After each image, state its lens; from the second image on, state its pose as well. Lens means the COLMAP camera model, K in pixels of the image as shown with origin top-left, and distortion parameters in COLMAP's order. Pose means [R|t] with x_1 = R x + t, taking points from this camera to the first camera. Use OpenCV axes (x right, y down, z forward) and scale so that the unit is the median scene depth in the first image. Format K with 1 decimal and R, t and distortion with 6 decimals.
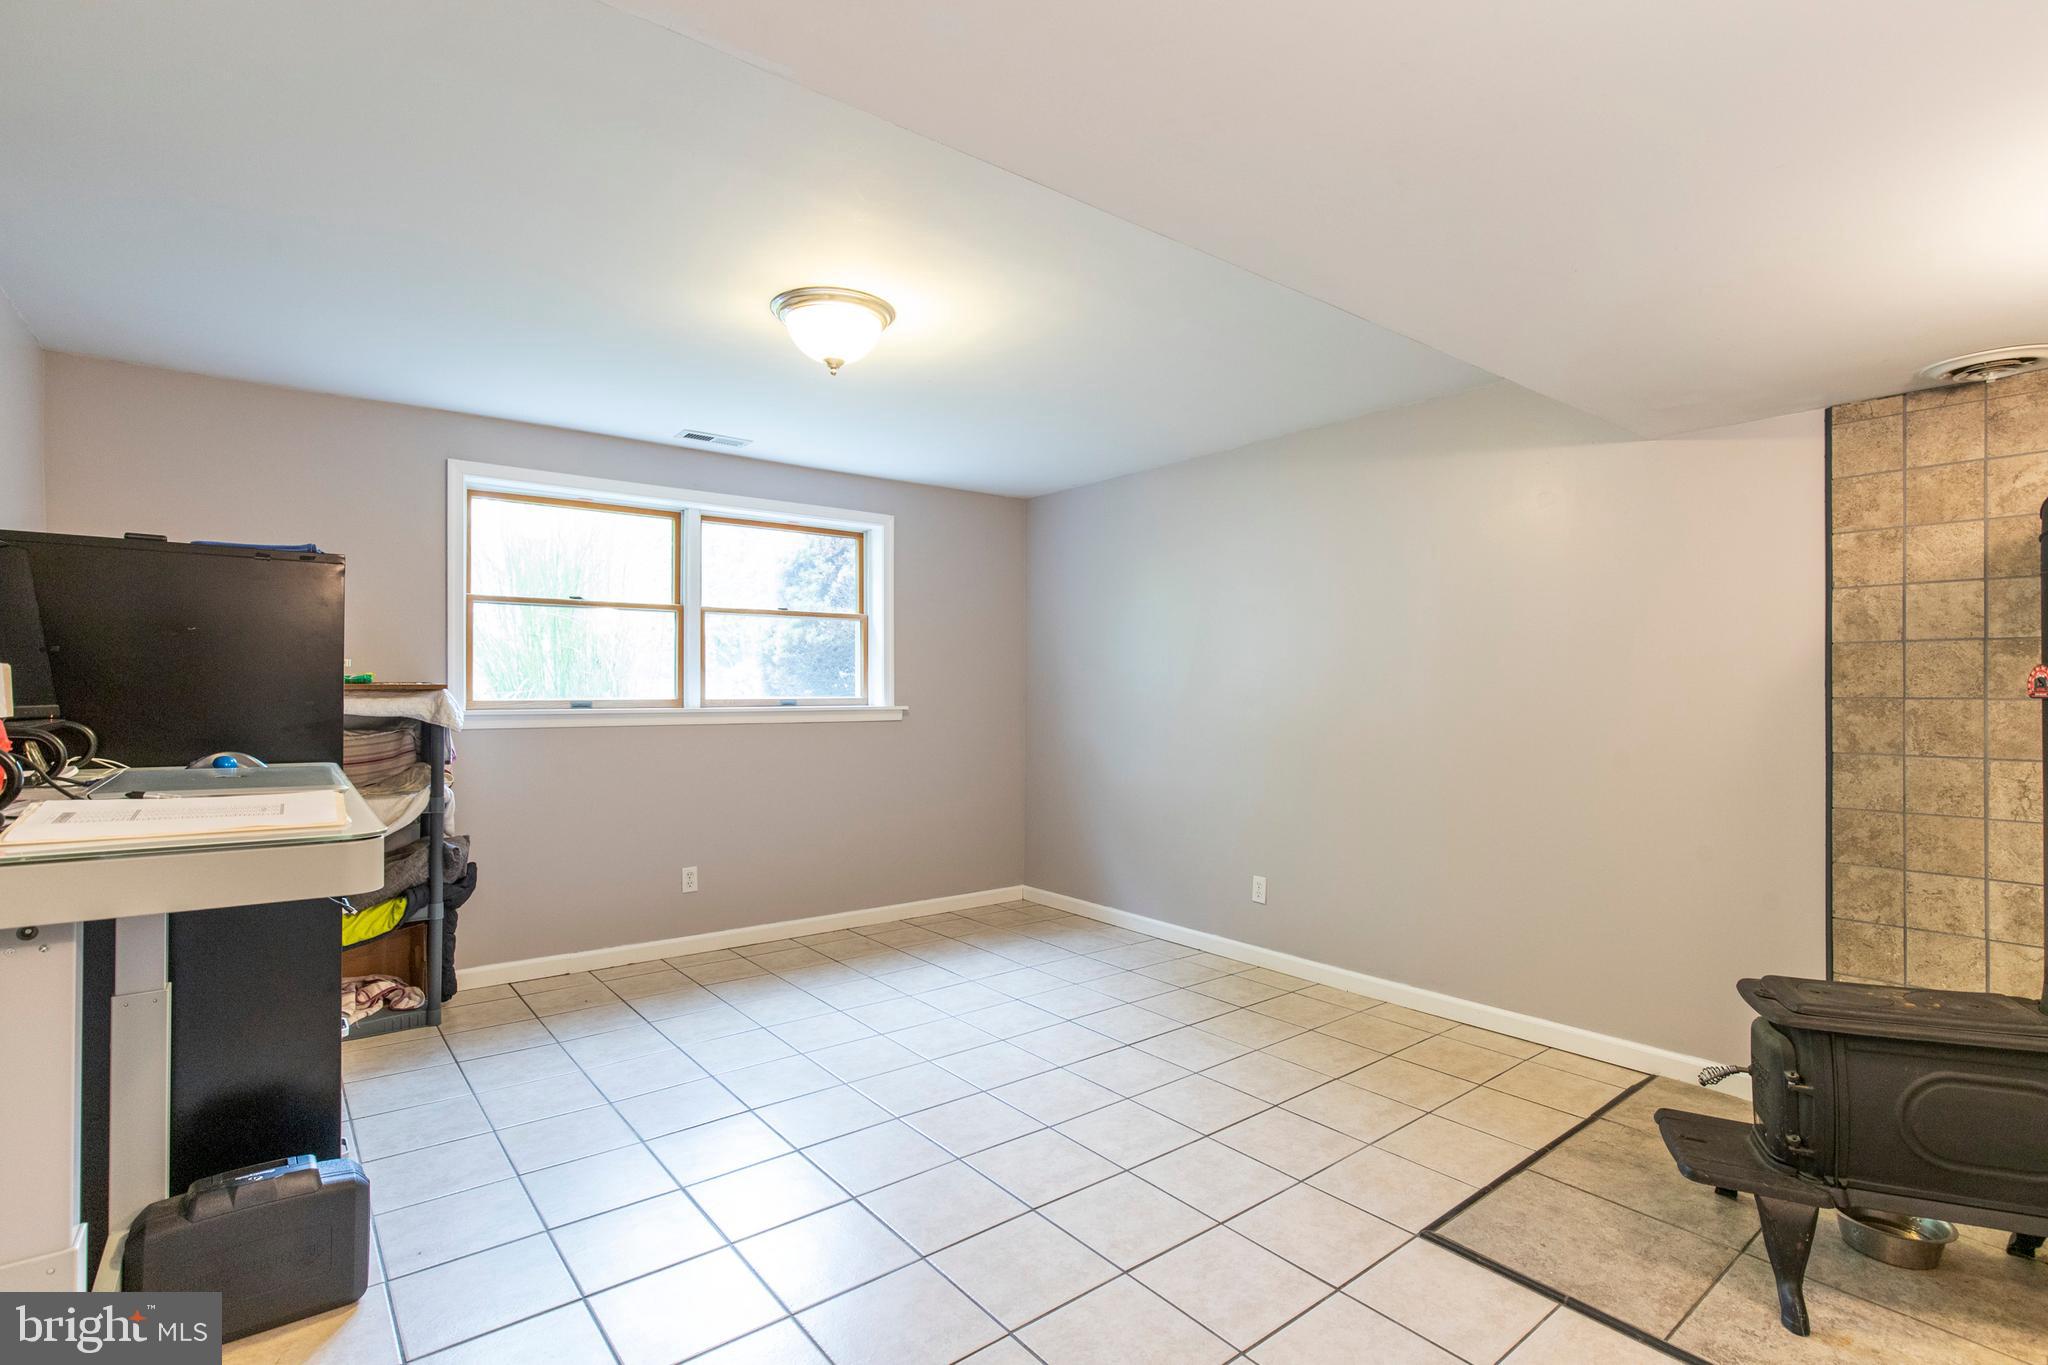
lens RADIAL K [[956.2, 0, 1024.0], [0, 956.2, 682.5], [0, 0, 1]] dist [-0.000582, 0.000085]
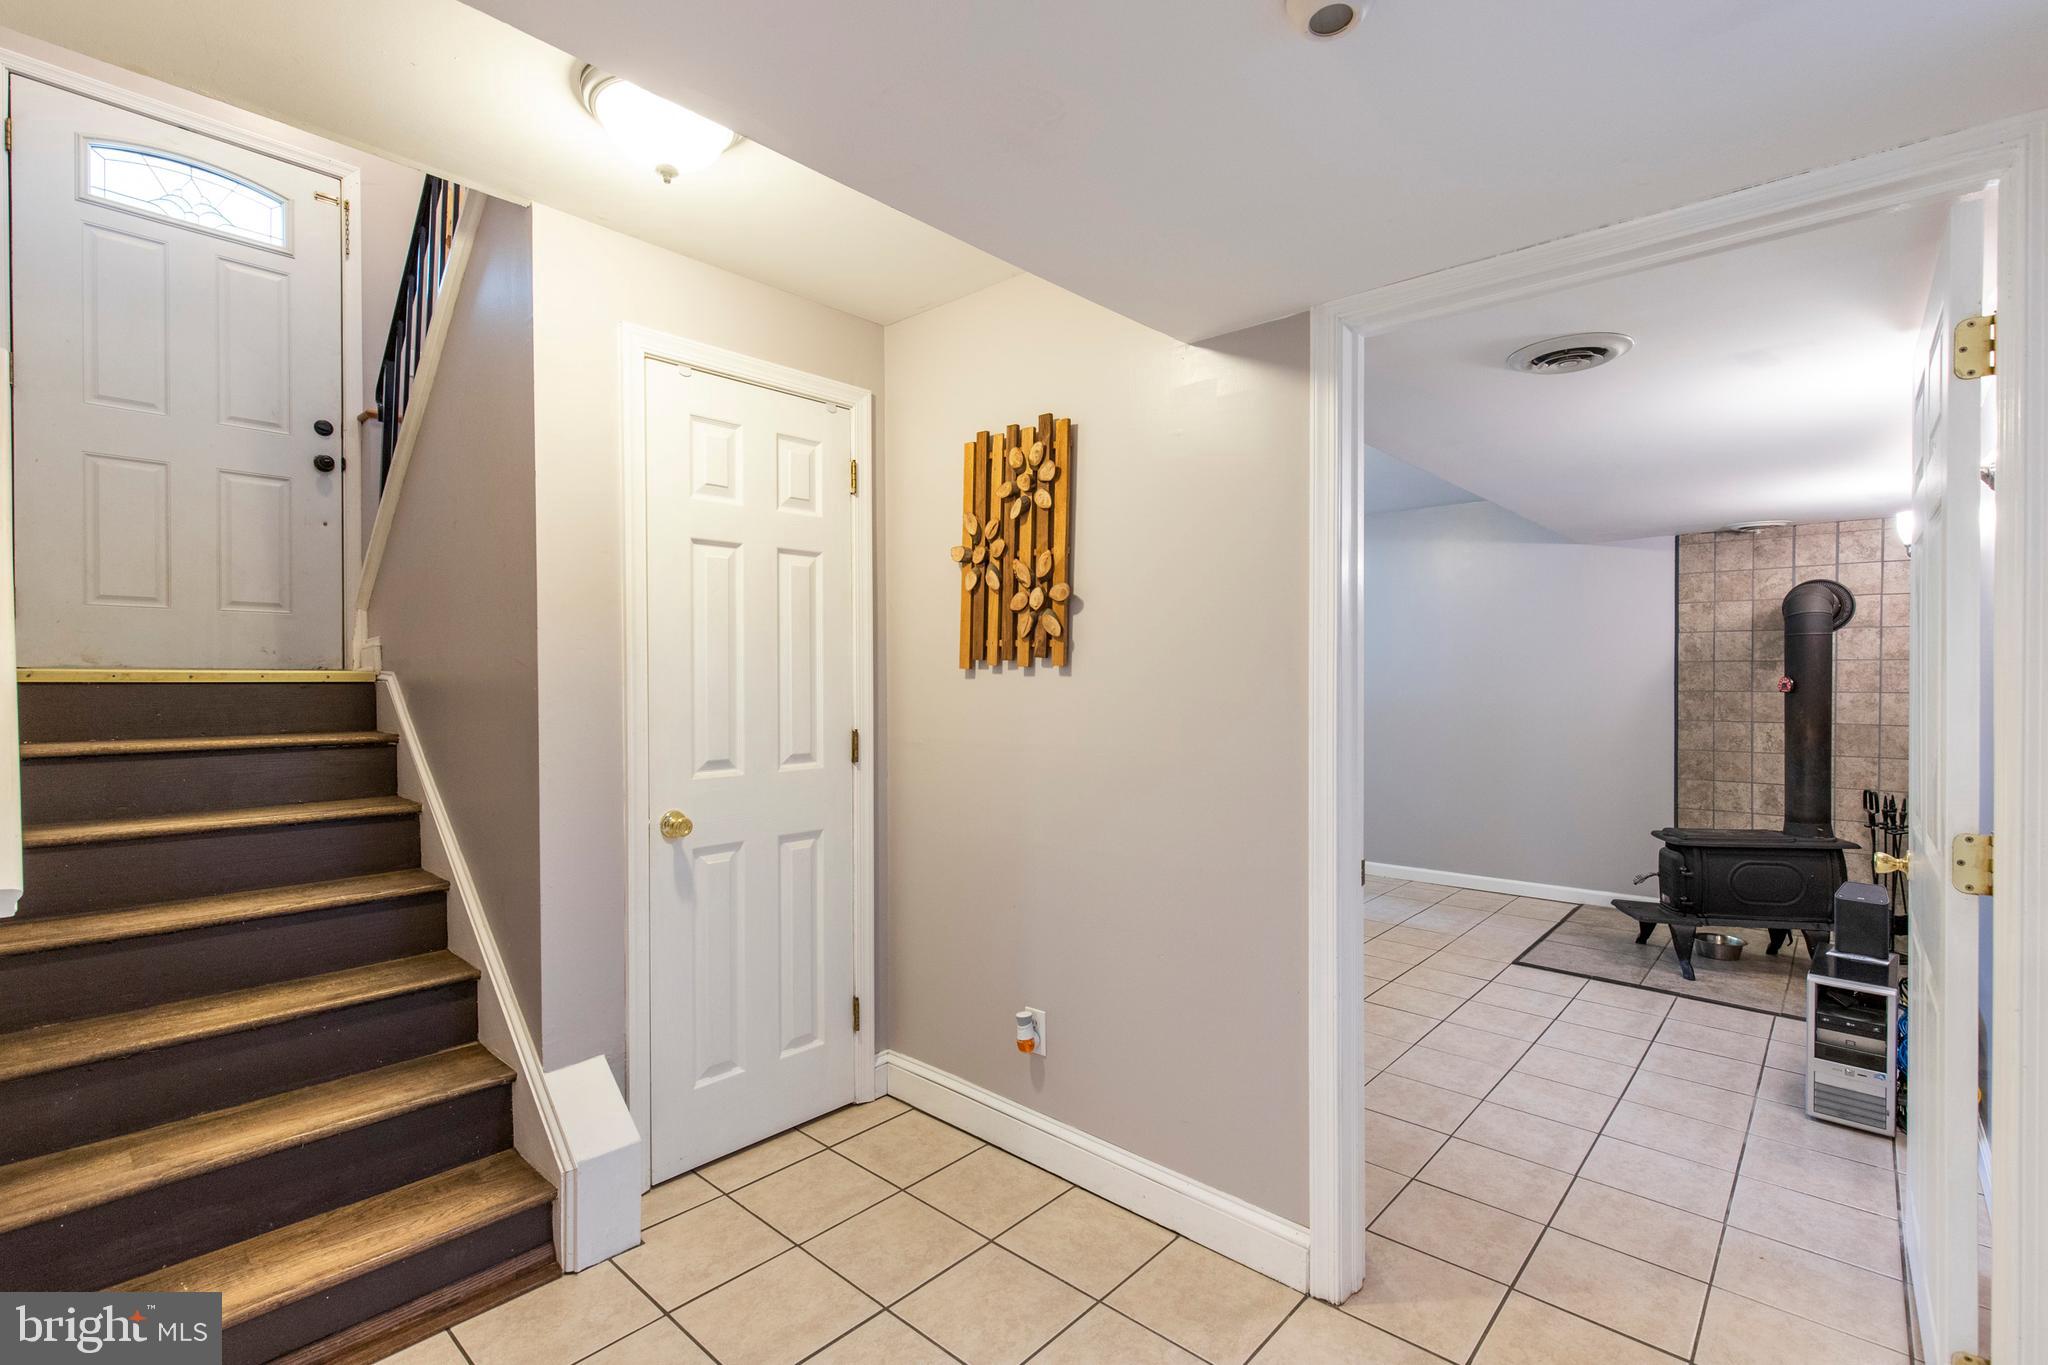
lens RADIAL K [[921.5, 0, 1024.0], [0, 921.5, 682.5], [0, 0, 1]] dist [0.001266, 0.000413]
pose [[0.985684, -0.001837, 0.168594, -0.763870], [0.000215, 0.999954, 0.009635, -0.019244], [-0.168603, -0.009461, 0.985639, -0.597292]]
